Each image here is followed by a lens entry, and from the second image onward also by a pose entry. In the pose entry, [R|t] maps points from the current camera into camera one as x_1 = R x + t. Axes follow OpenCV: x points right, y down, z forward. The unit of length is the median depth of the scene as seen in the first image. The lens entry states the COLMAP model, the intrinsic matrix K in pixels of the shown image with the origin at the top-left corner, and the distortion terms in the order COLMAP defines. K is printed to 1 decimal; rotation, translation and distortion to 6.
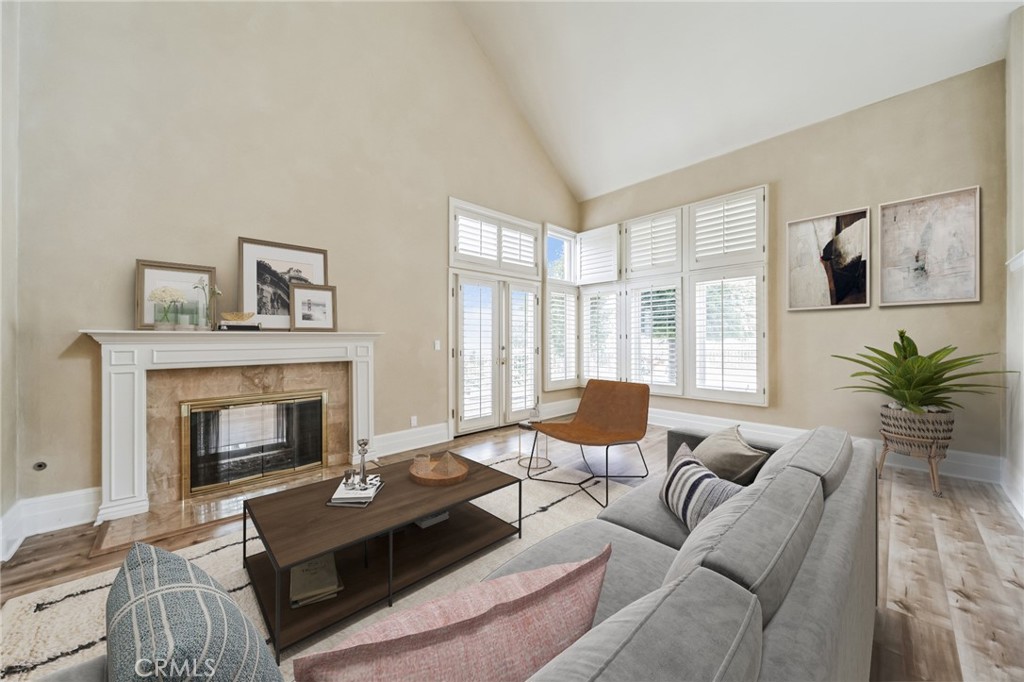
lens RADIAL K [[367.7, 0, 511.6], [0, 367.7, 339.9], [0, 0, 1]] dist [0.000451, 0.000147]
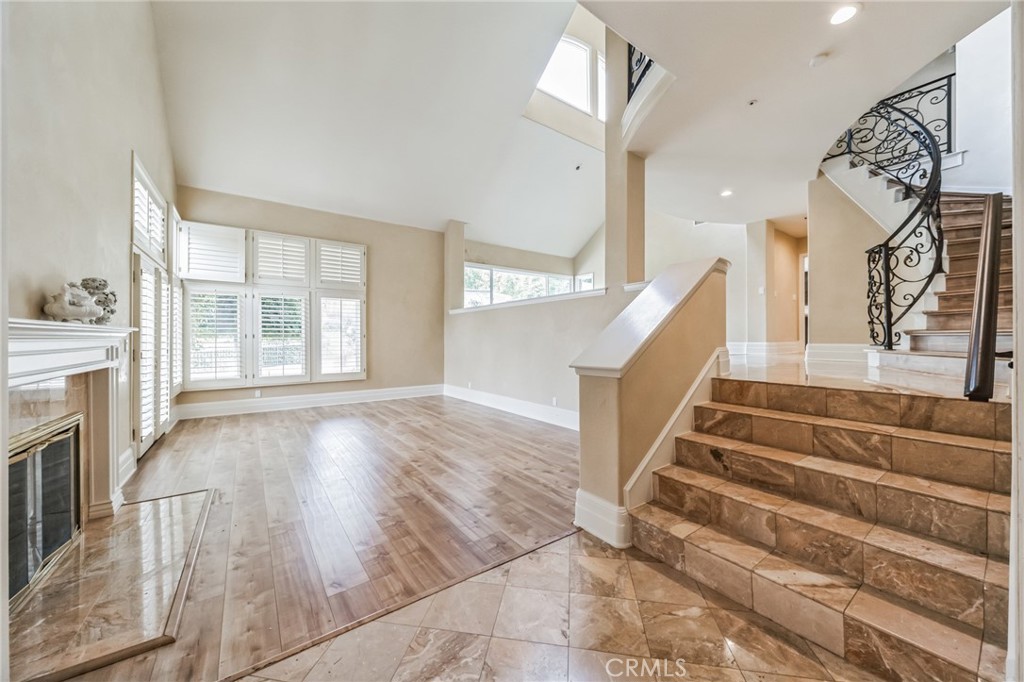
lens RADIAL K [[367.7, 0, 511.6], [0, 367.7, 339.9], [0, 0, 1]] dist [0.000451, 0.000147]
pose [[0.134377, 0.000875, 0.990930, -0.699533], [0.000448, 0.999999, -0.000944, 0.003779], [-0.990930, 0.000571, 0.134376, 0.098052]]
